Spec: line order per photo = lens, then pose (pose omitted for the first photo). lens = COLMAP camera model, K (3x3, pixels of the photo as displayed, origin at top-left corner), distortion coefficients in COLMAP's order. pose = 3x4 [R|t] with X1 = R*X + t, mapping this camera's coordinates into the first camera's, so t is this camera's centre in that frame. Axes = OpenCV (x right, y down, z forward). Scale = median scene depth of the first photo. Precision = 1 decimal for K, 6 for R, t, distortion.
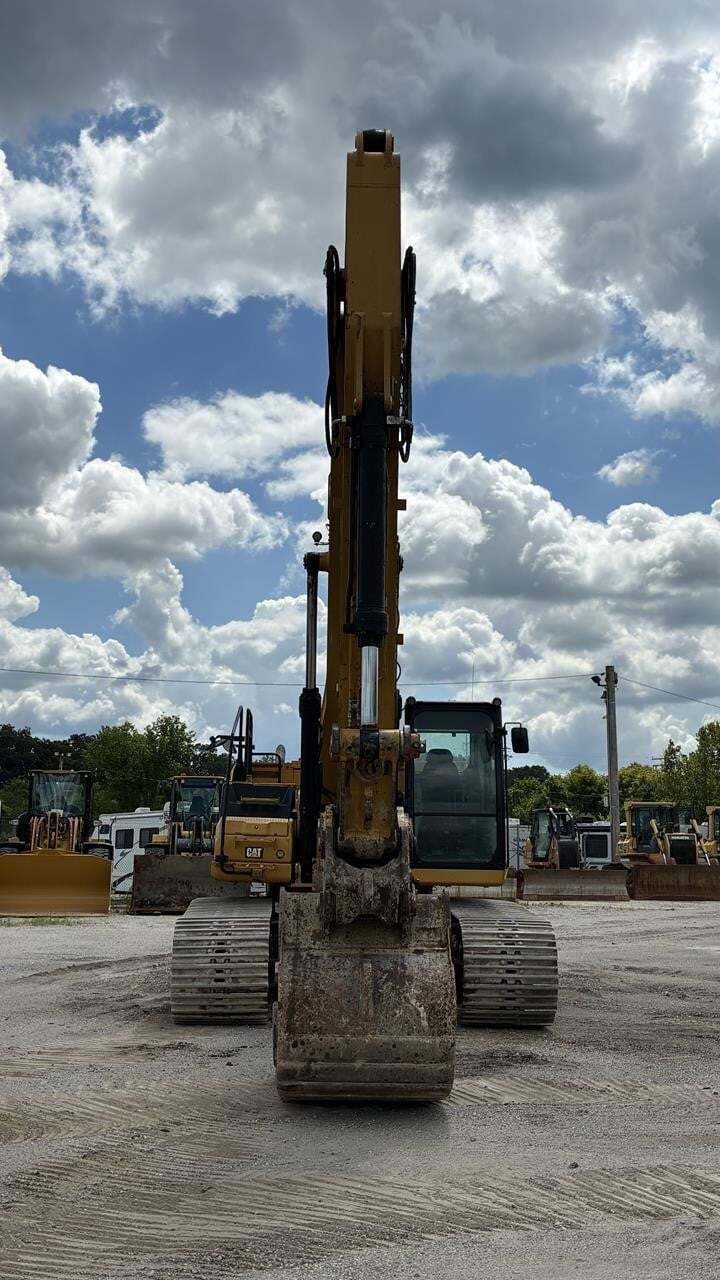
lens RADIAL K [[1381.4, 0, 370.4], [0, 1381.4, 603.0], [0, 0, 1]] dist [0.054502, -0.031415]
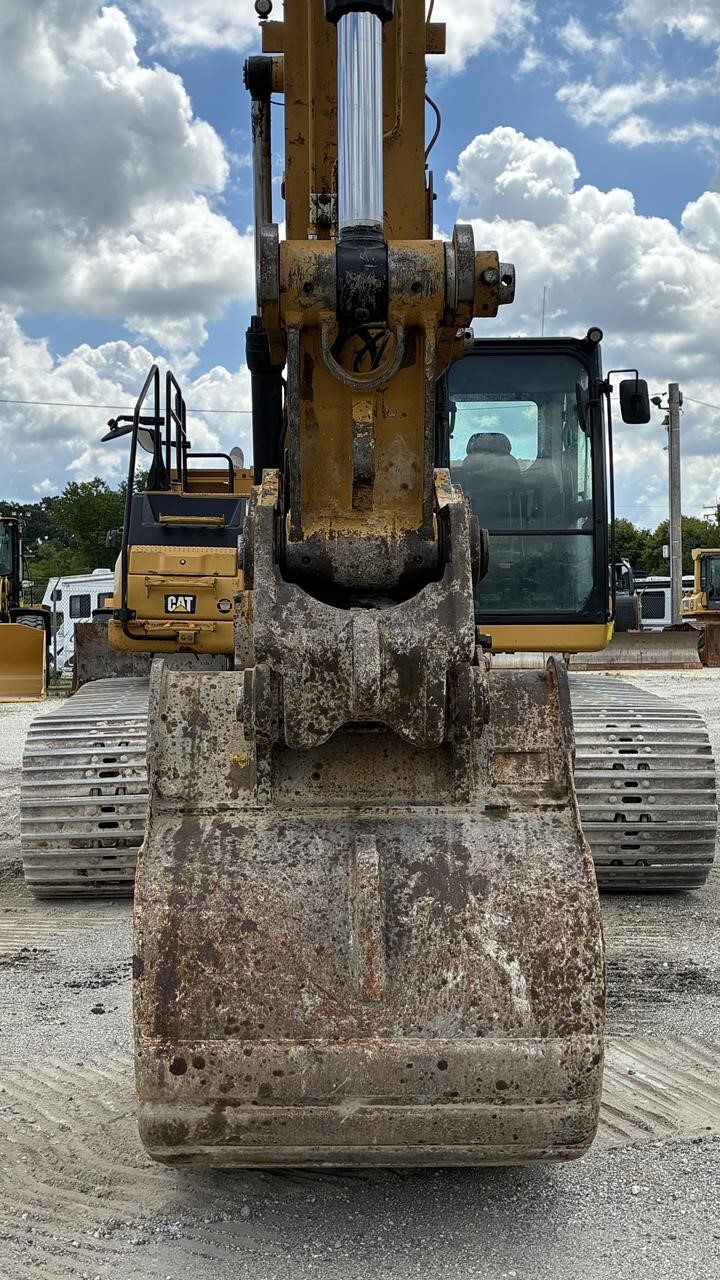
lens RADIAL K [[1295.8, 0, 360.0], [0, 1295.8, 640.0], [0, 0, 1]] dist [0.116185, -0.012569]
pose [[0.999679, -0.018897, -0.016871, 0.002392], [0.021709, 0.982292, 0.186094, 0.114951], [0.013056, -0.186401, 0.982387, 0.554703]]
